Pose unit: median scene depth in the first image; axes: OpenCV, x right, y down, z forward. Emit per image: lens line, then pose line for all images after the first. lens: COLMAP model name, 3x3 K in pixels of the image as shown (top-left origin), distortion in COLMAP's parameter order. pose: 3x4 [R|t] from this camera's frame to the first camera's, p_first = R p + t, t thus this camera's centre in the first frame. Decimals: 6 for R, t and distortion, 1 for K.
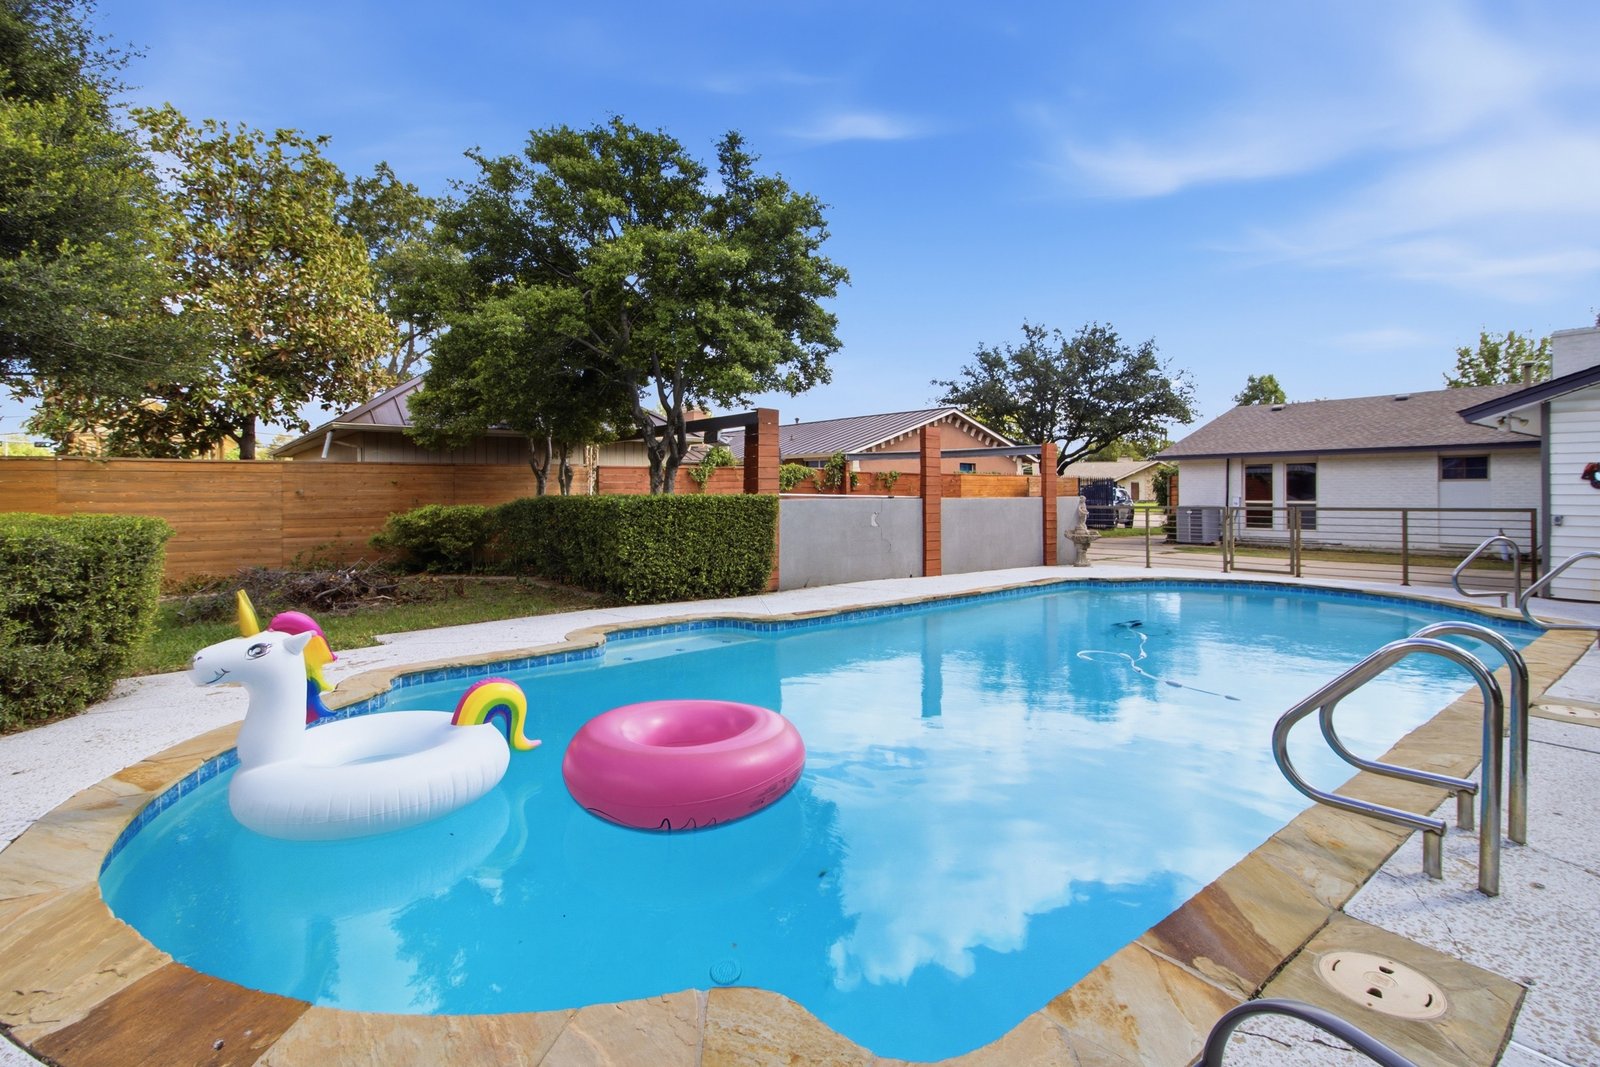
lens RADIAL K [[757.8, 0, 805.8], [0, 757.8, 490.6], [0, 0, 1]] dist [-0.002652, -0.000282]
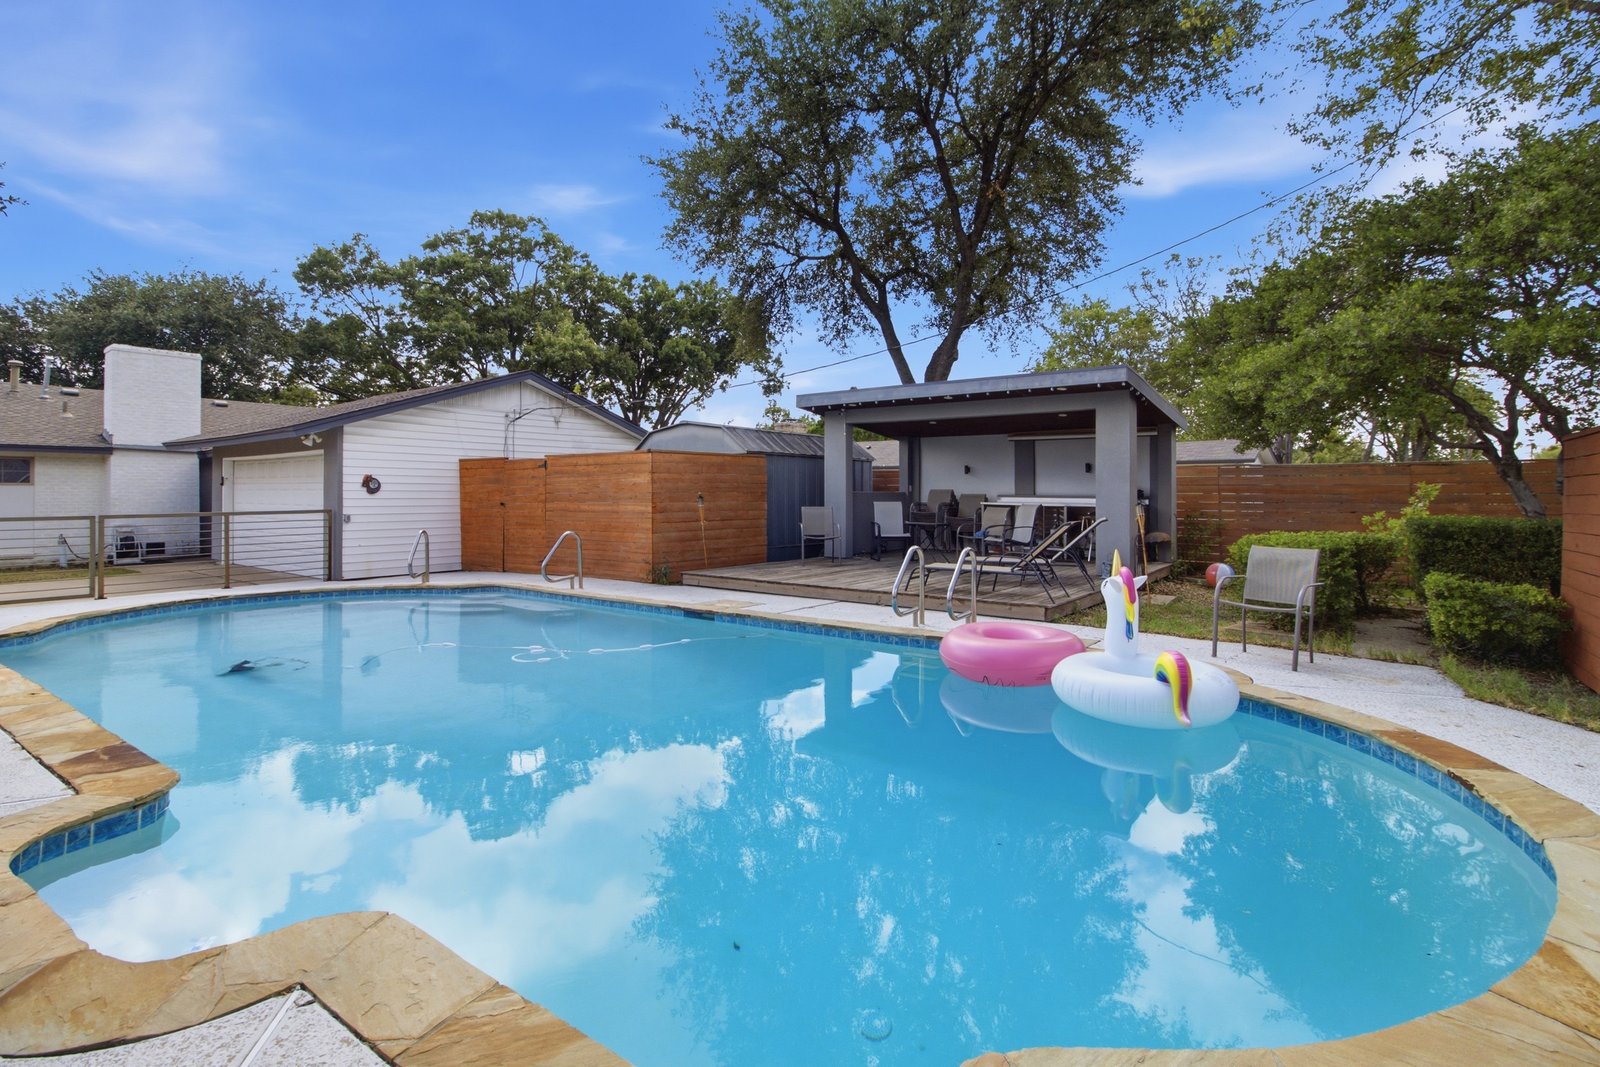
lens RADIAL K [[757.8, 0, 805.8], [0, 757.8, 490.6], [0, 0, 1]] dist [-0.002652, -0.000282]
pose [[-0.256246, 0.013180, 0.966522, -0.351559], [0.004247, 0.999913, -0.012510, 0.009391], [-0.966602, 0.000899, -0.256279, 0.464691]]
